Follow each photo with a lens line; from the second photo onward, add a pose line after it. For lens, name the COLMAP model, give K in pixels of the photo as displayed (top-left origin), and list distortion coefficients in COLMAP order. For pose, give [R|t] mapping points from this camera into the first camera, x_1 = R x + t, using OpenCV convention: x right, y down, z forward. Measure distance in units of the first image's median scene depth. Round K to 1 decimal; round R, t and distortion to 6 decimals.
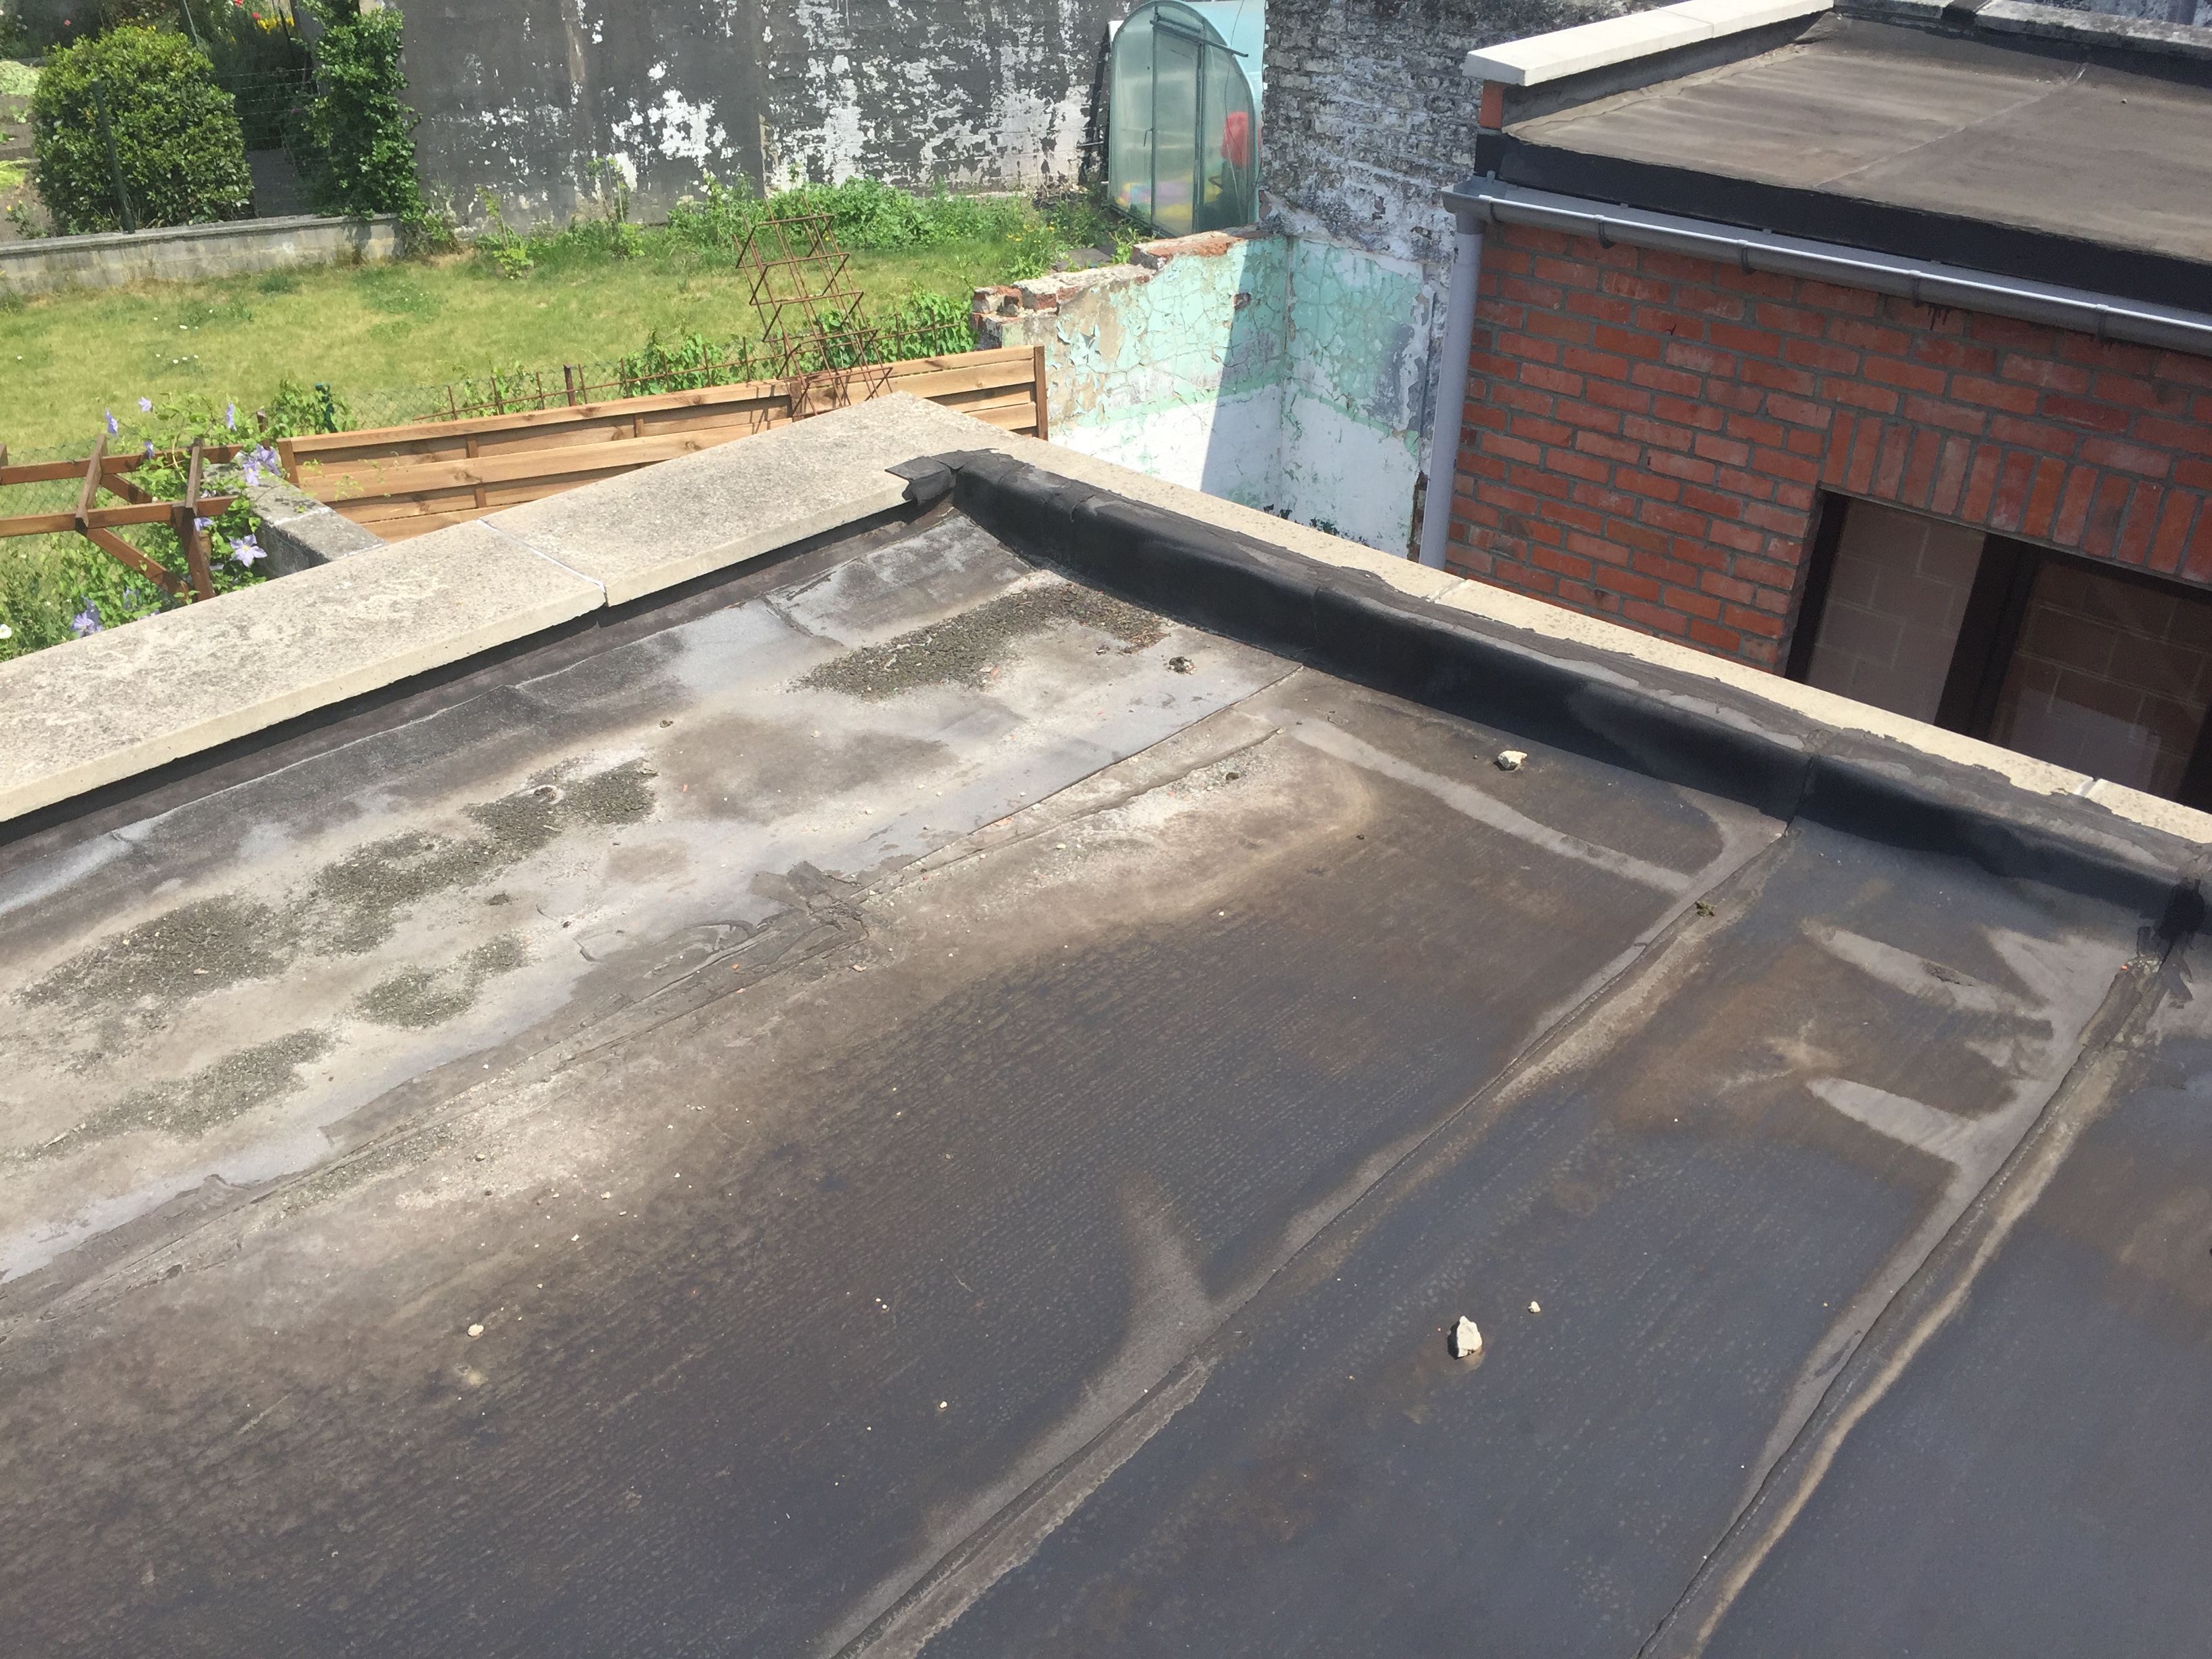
lens RADIAL K [[1894.0, 0, 1104.1], [0, 1894.0, 831.4], [0, 0, 1]] dist [0.091029, -0.134439]
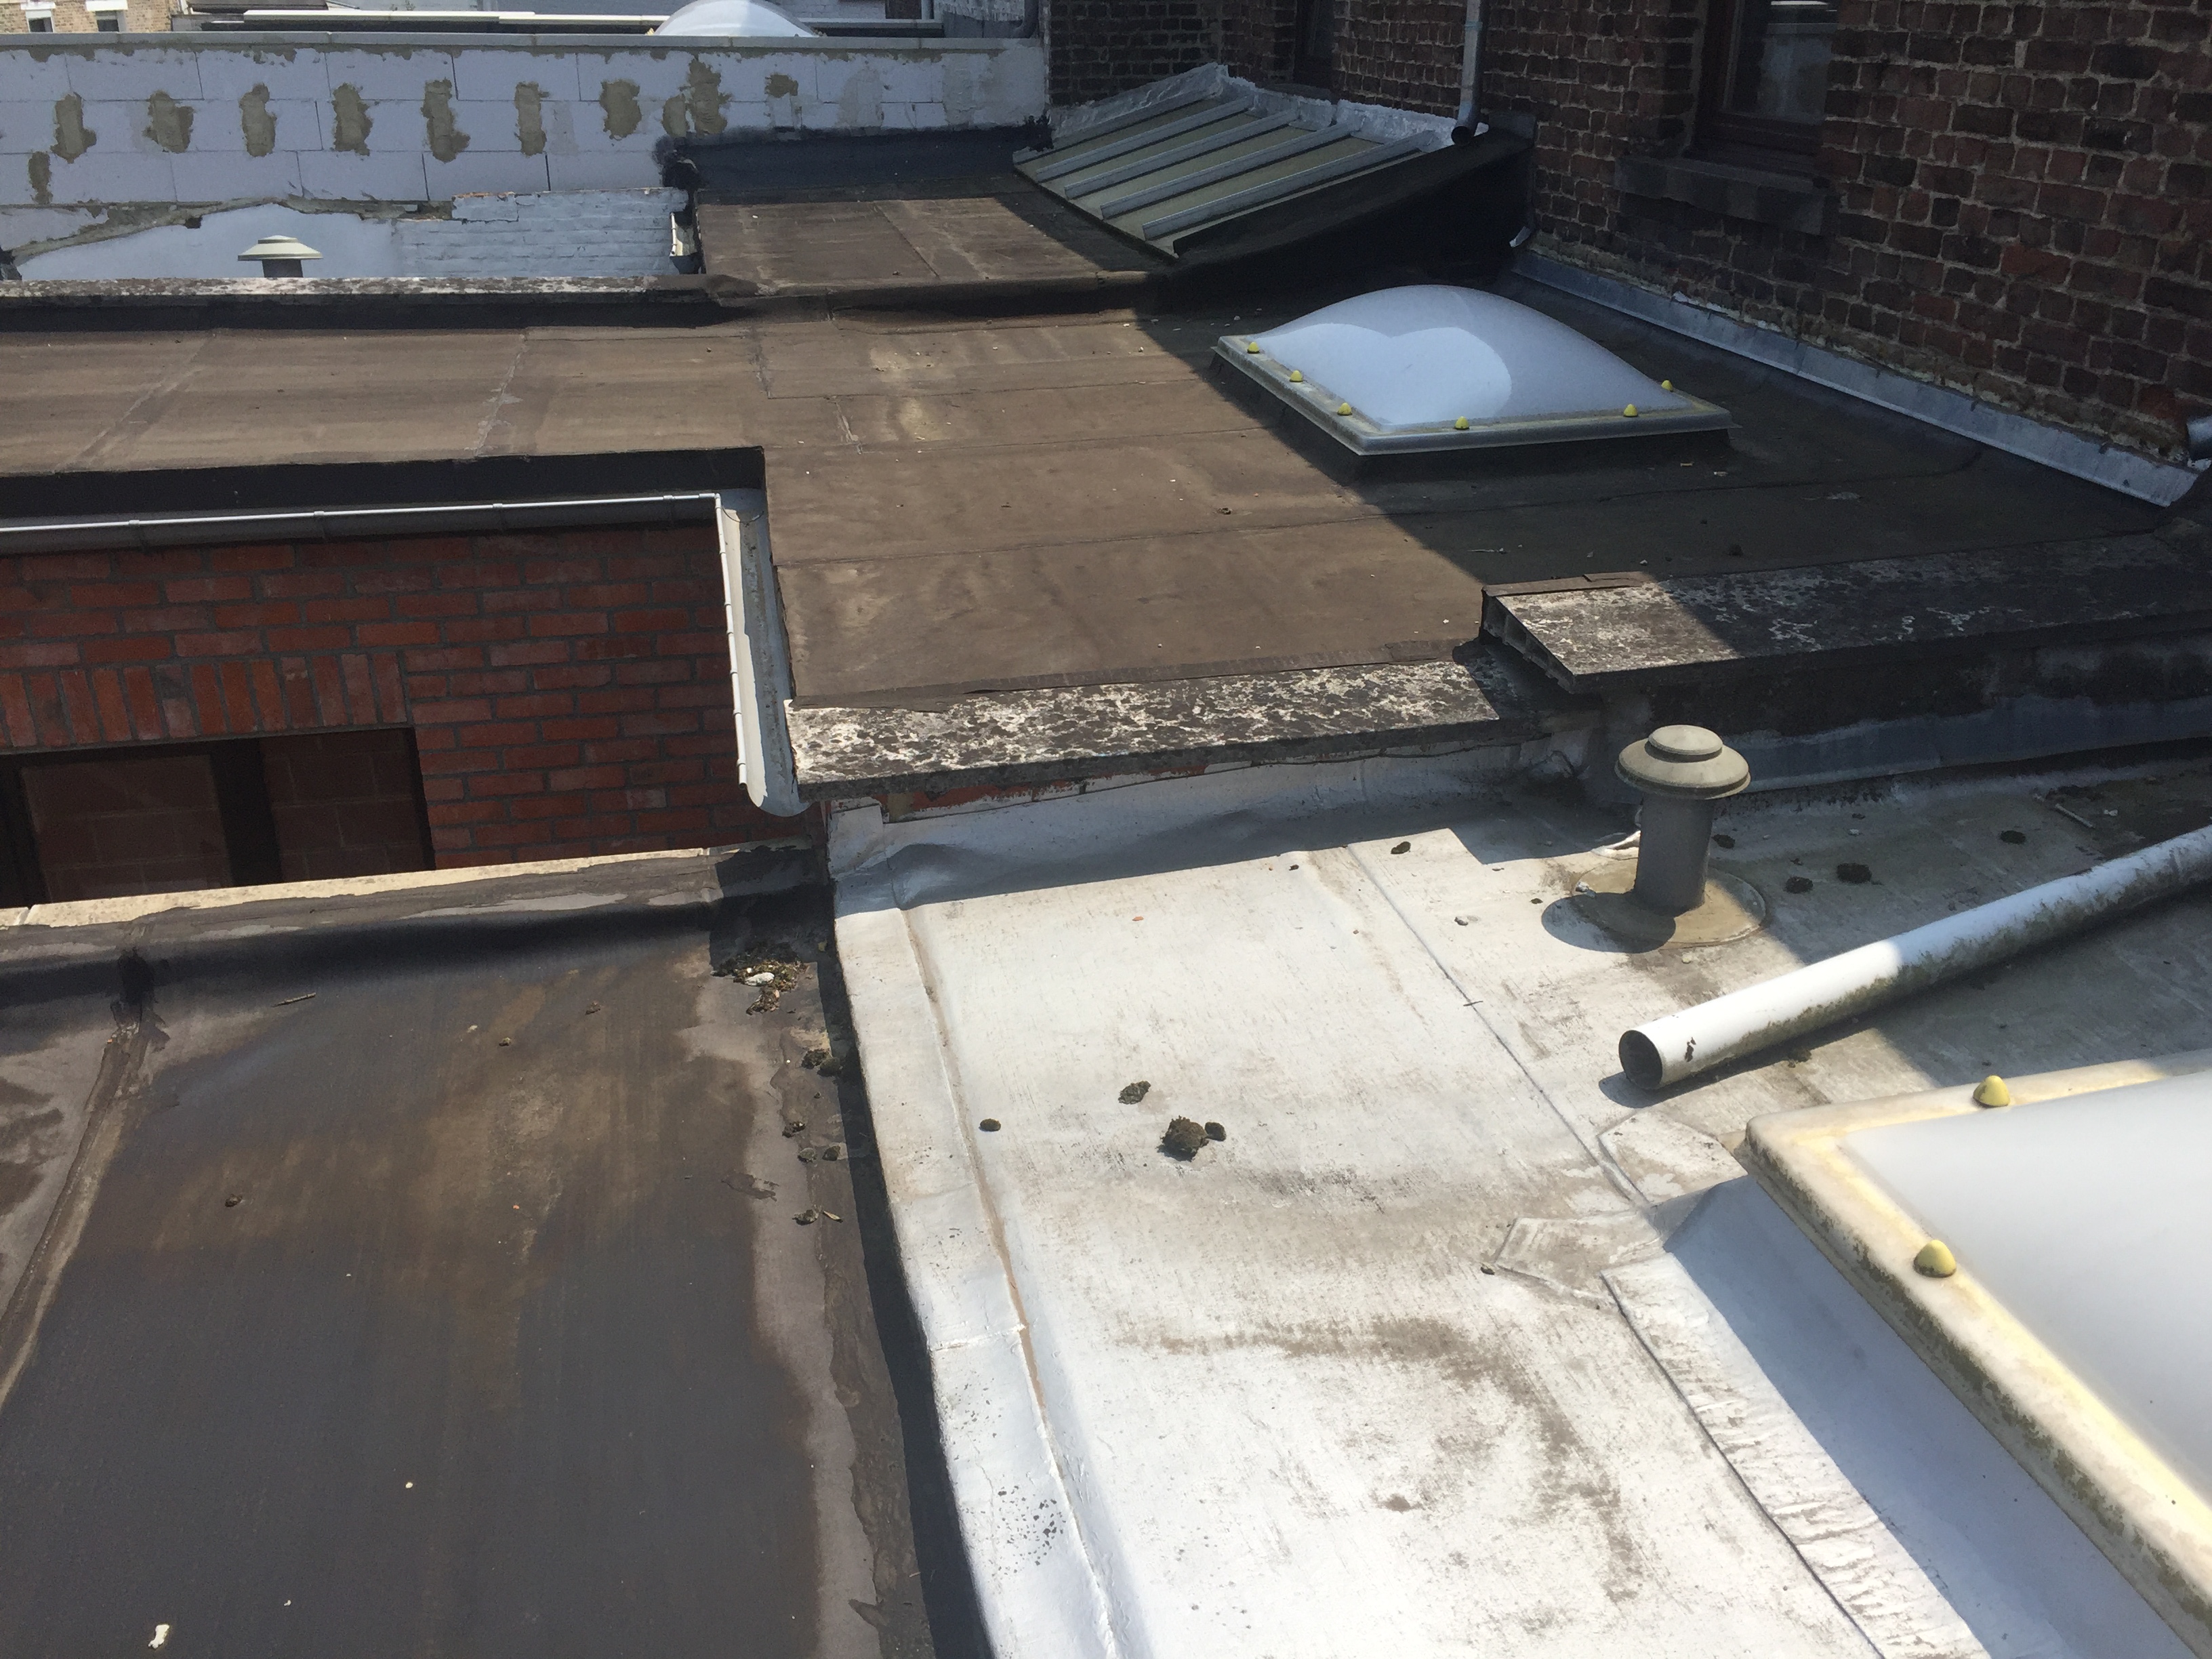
lens RADIAL K [[1894.0, 0, 1116.7], [0, 1894.0, 824.6], [0, 0, 1]] dist [0.091029, -0.134439]
pose [[0.566085, -0.334494, 0.753433, 0.043188], [0.425199, 0.901490, 0.080755, 0.102058], [-0.706225, 0.274645, 0.652546, -0.181053]]
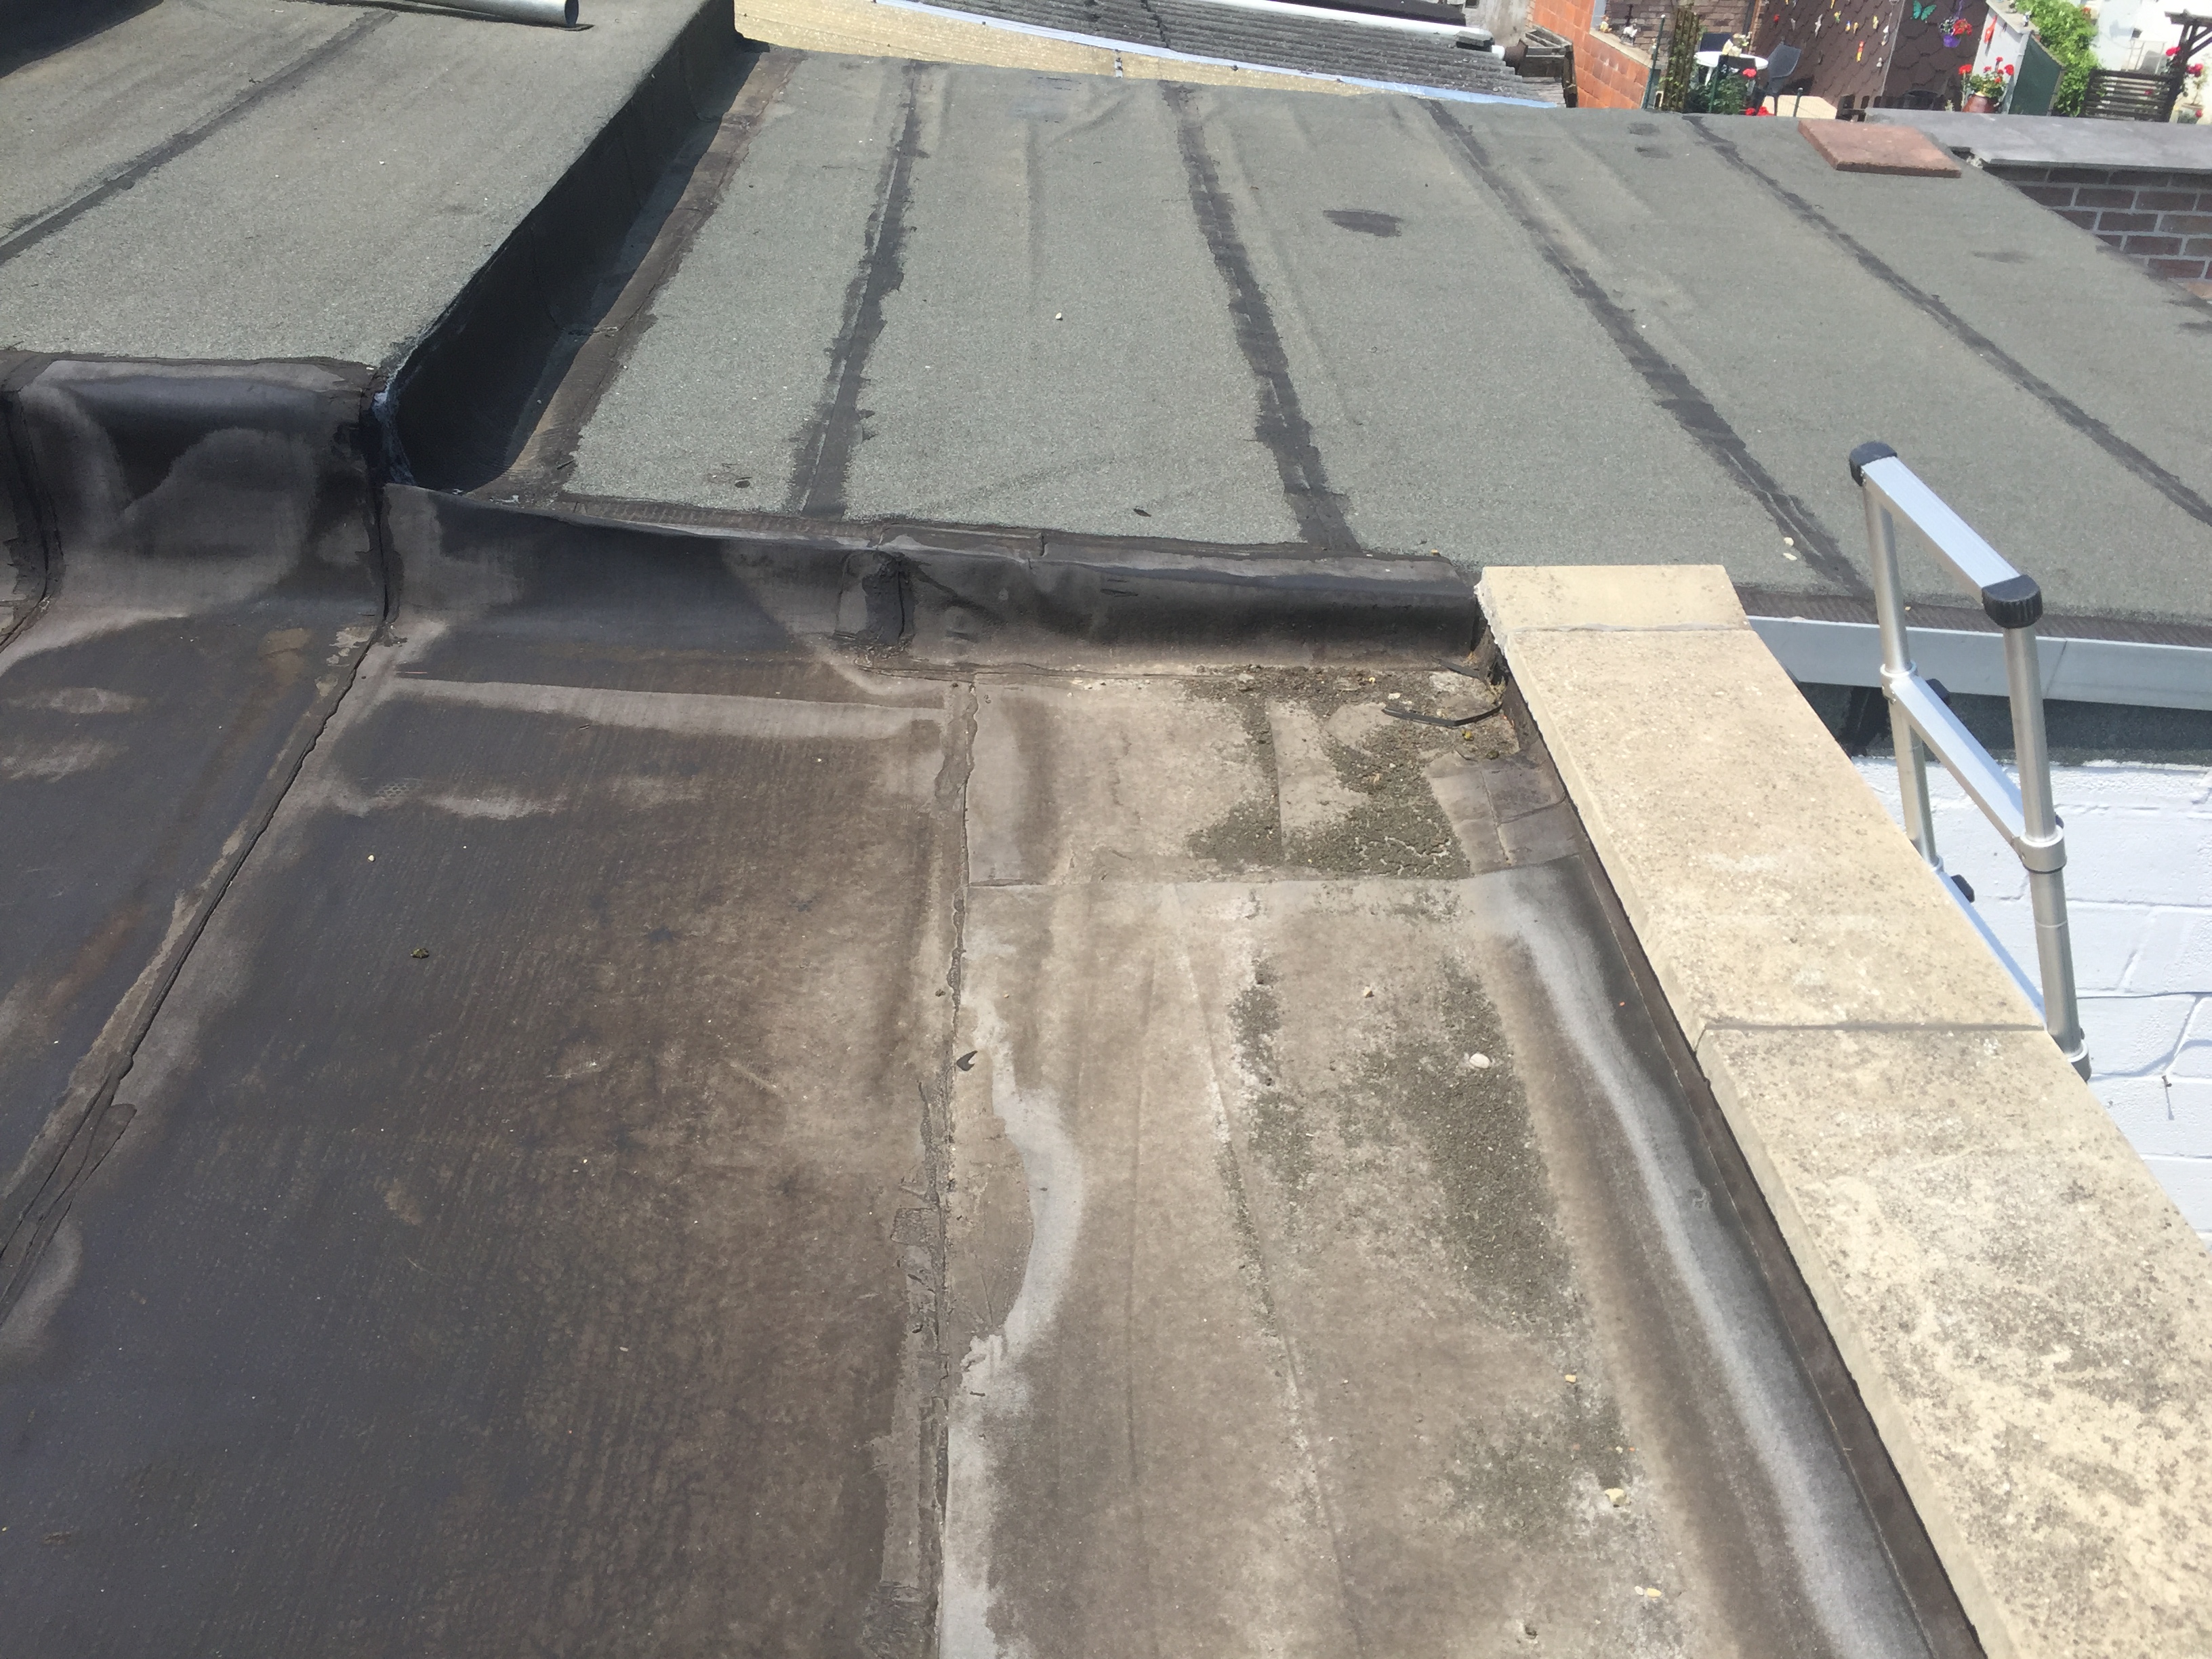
lens RADIAL K [[1894.0, 0, 1114.5], [0, 1894.0, 824.1], [0, 0, 1]] dist [0.091029, -0.134439]
pose [[-0.693024, 0.343980, -0.633558, -0.165302], [-0.424665, 0.515380, 0.744341, -0.387143], [0.582561, 0.784896, -0.211095, 0.641442]]
